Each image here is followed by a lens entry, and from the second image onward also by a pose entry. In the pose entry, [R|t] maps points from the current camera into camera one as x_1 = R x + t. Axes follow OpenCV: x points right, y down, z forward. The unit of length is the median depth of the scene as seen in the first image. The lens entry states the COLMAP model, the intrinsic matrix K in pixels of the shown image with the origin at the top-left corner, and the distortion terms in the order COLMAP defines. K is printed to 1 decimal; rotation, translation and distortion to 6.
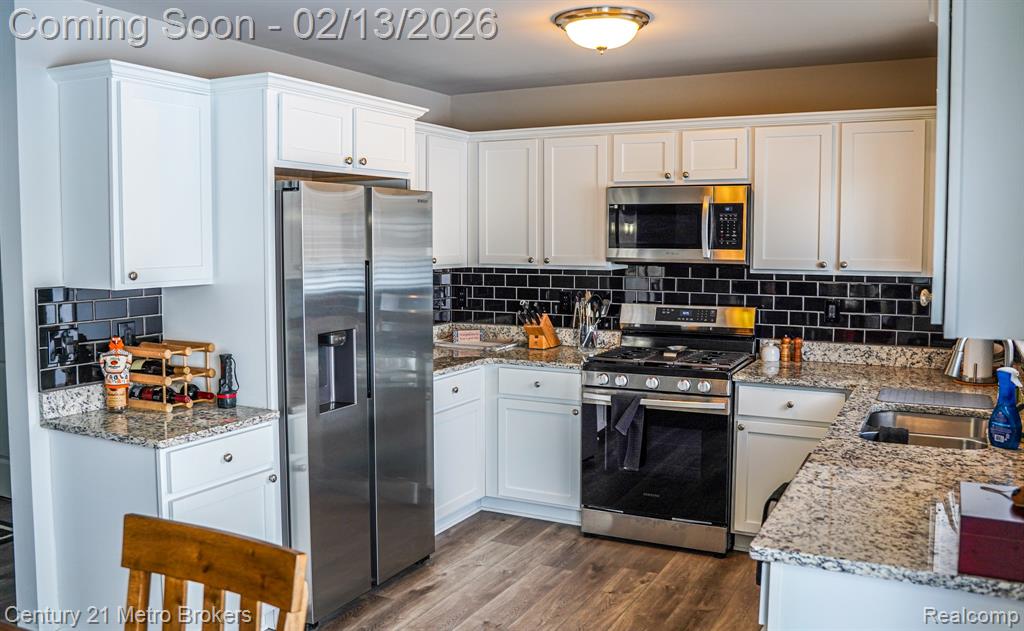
lens RADIAL K [[861.0, 0, 512.9], [0, 861.0, 289.1], [0, 0, 1]] dist [-0.085473, -0.000650]
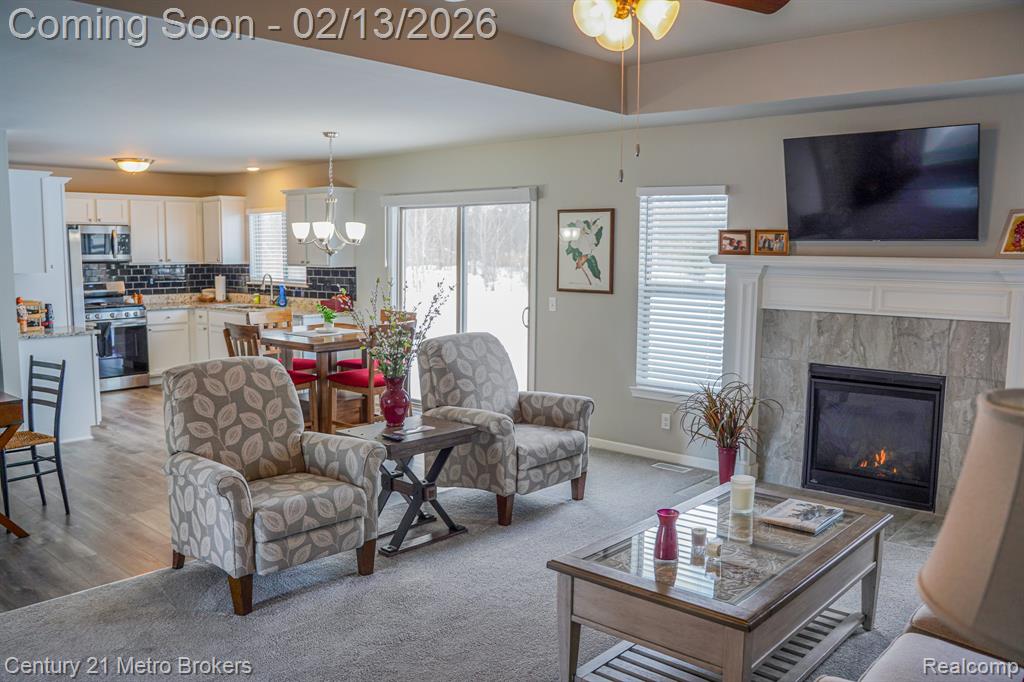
lens RADIAL K [[837.3, 0, 512.0], [0, 837.3, 341.0], [0, 0, 1]] dist [-0.125135, 0.112845]
pose [[0.256030, -0.106189, 0.960819, -1.564342], [0.057177, 0.993871, 0.094606, 0.033833], [-0.964976, 0.030715, 0.260533, -0.523748]]
